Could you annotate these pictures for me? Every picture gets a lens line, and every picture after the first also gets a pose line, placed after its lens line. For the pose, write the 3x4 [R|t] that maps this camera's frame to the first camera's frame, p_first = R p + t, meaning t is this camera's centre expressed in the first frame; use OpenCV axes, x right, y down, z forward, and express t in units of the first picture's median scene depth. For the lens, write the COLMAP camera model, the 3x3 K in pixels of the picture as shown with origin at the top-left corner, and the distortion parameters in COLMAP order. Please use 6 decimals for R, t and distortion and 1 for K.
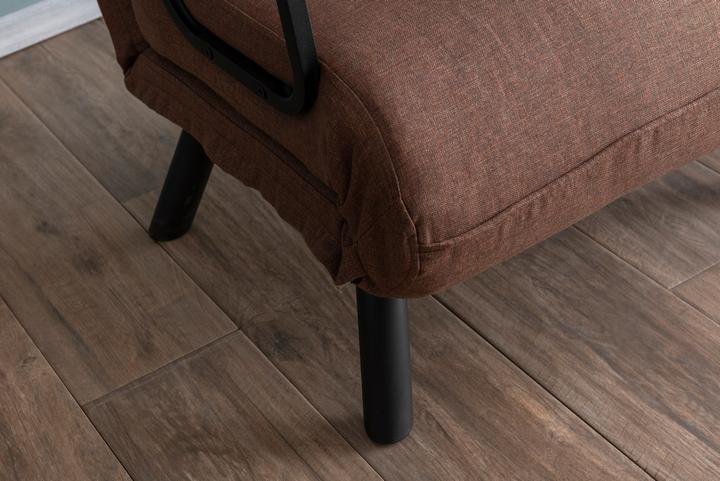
lens RADIAL K [[1431.3, 0, 360.0], [0, 1431.3, 240.5], [0, 0, 1]] dist [-0.023573, 0.065747]
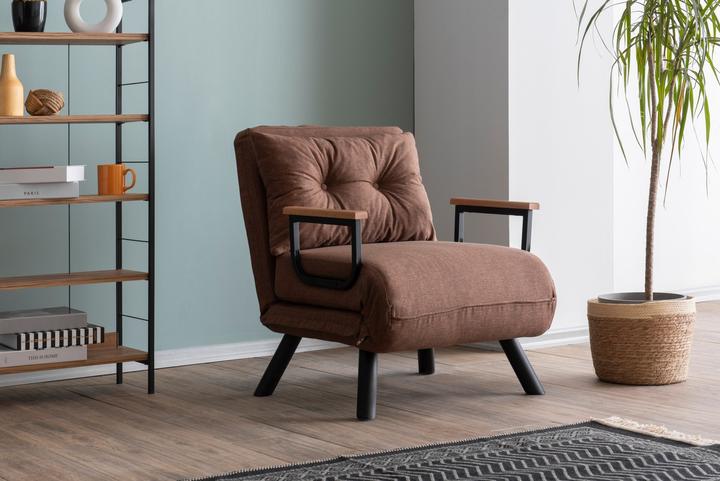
lens RADIAL K [[1454.7, 0, 360.0], [0, 1454.7, 240.5], [0, 0, 1]] dist [0.294759, 0.168789]
pose [[0.990254, 0.127152, 0.056826, -0.204041], [-0.079708, 0.852009, -0.517423, 1.367167], [-0.114207, 0.507851, 0.853841, -1.570958]]
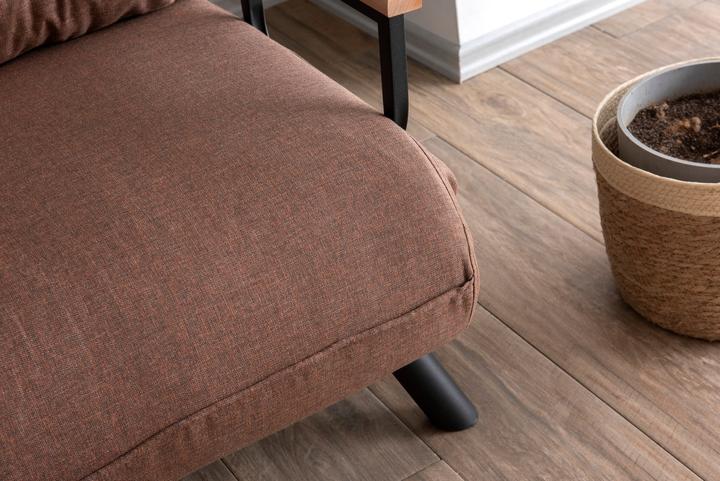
lens RADIAL K [[1431.3, 0, 360.0], [0, 1431.3, 240.5], [0, 0, 1]] dist [-0.023573, 0.065747]
pose [[0.999646, 0.019672, 0.017911, 0.296965], [-0.019301, 0.999599, -0.020706, -0.182694], [-0.018312, 0.020353, 0.999625, 0.033494]]
